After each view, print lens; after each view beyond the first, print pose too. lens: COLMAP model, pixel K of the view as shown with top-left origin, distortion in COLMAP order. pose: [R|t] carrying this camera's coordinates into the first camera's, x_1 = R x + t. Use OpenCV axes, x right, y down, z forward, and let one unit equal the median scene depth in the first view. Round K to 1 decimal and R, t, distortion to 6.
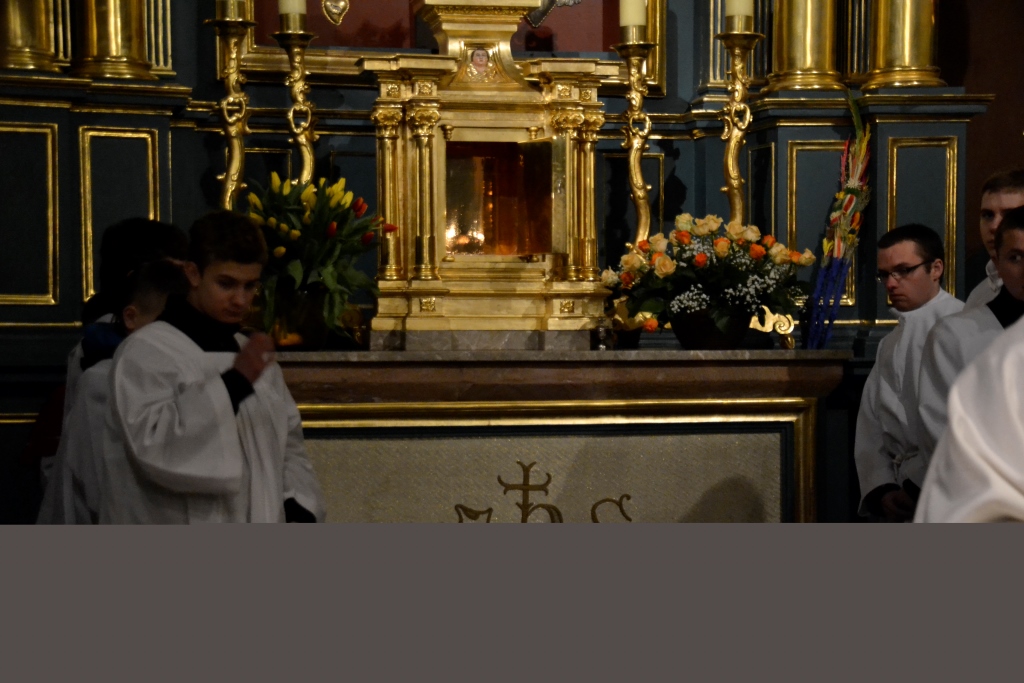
lens RADIAL K [[2596.3, 0, 513.8], [0, 2596.3, 344.7], [0, 0, 1]] dist [0.644043, 0.000000]
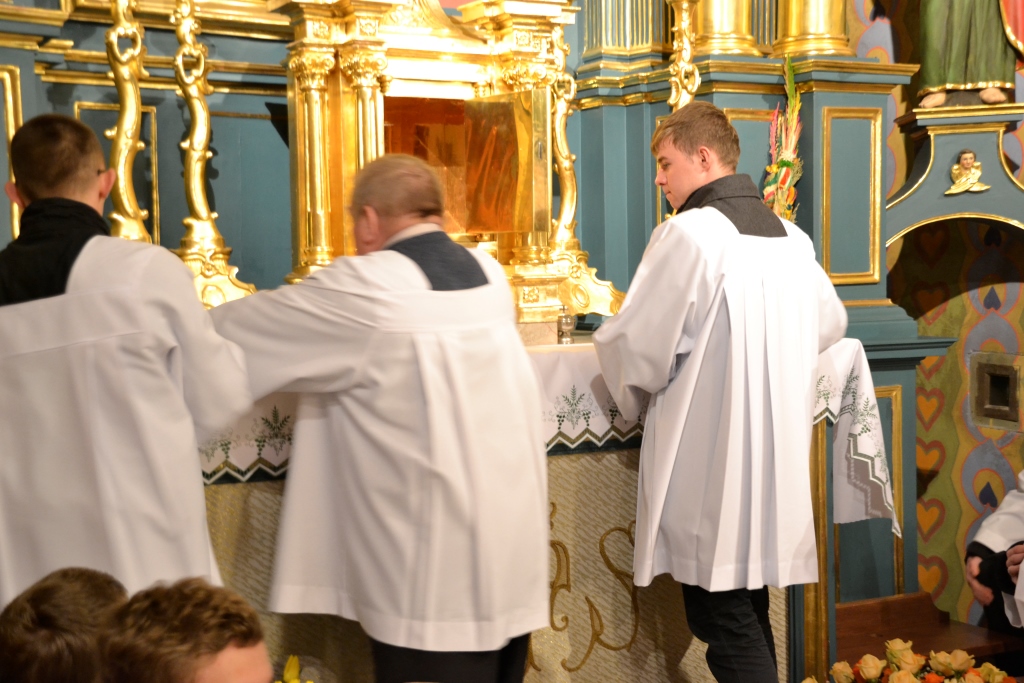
lens RADIAL K [[1538.2, 0, 509.6], [0, 1538.2, 338.0], [0, 0, 1]] dist [0.193554, 0.000000]
pose [[0.950371, -0.025131, 0.310102, -0.139216], [0.014177, 0.999195, 0.037527, -0.018920], [-0.310795, -0.031268, 0.949962, 0.510762]]
